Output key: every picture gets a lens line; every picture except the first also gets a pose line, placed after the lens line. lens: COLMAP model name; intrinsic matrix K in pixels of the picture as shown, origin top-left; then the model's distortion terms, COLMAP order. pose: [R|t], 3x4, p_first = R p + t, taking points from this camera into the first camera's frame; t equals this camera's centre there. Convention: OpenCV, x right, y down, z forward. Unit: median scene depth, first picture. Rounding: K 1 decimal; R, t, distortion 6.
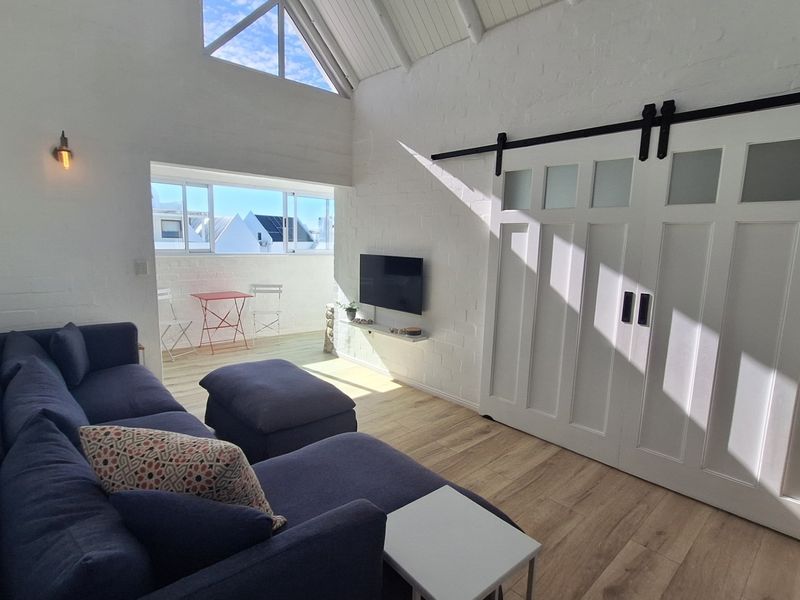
lens RADIAL K [[417.3, 0, 401.8], [0, 417.3, 299.5], [0, 0, 1]] dist [0.001103, -0.000025]
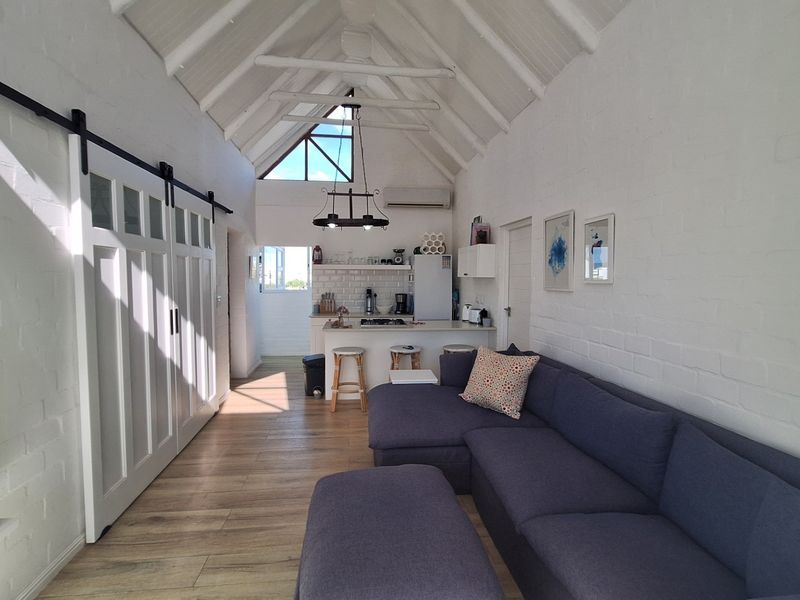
lens RADIAL K [[400.9, 0, 398.9], [0, 400.9, 299.0], [0, 0, 1]] dist [-0.003676, 0.001861]
pose [[-0.805426, -0.063209, 0.589317, -0.578590], [0.057647, 0.981228, 0.184033, -0.191487], [-0.589887, 0.182197, -0.786662, 1.263918]]
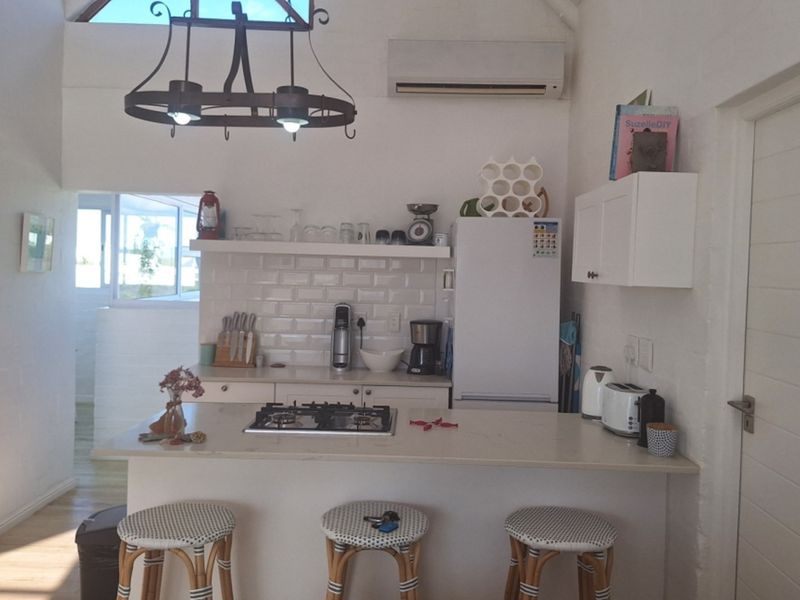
lens RADIAL K [[746.5, 0, 405.1], [0, 746.5, 298.5], [0, 0, 1]] dist [0.075788, 0.000000]
pose [[-0.735402, -0.069578, 0.674049, -0.399427], [0.050024, 0.986426, 0.156400, -0.135996], [-0.675782, 0.148735, -0.721939, 0.873451]]
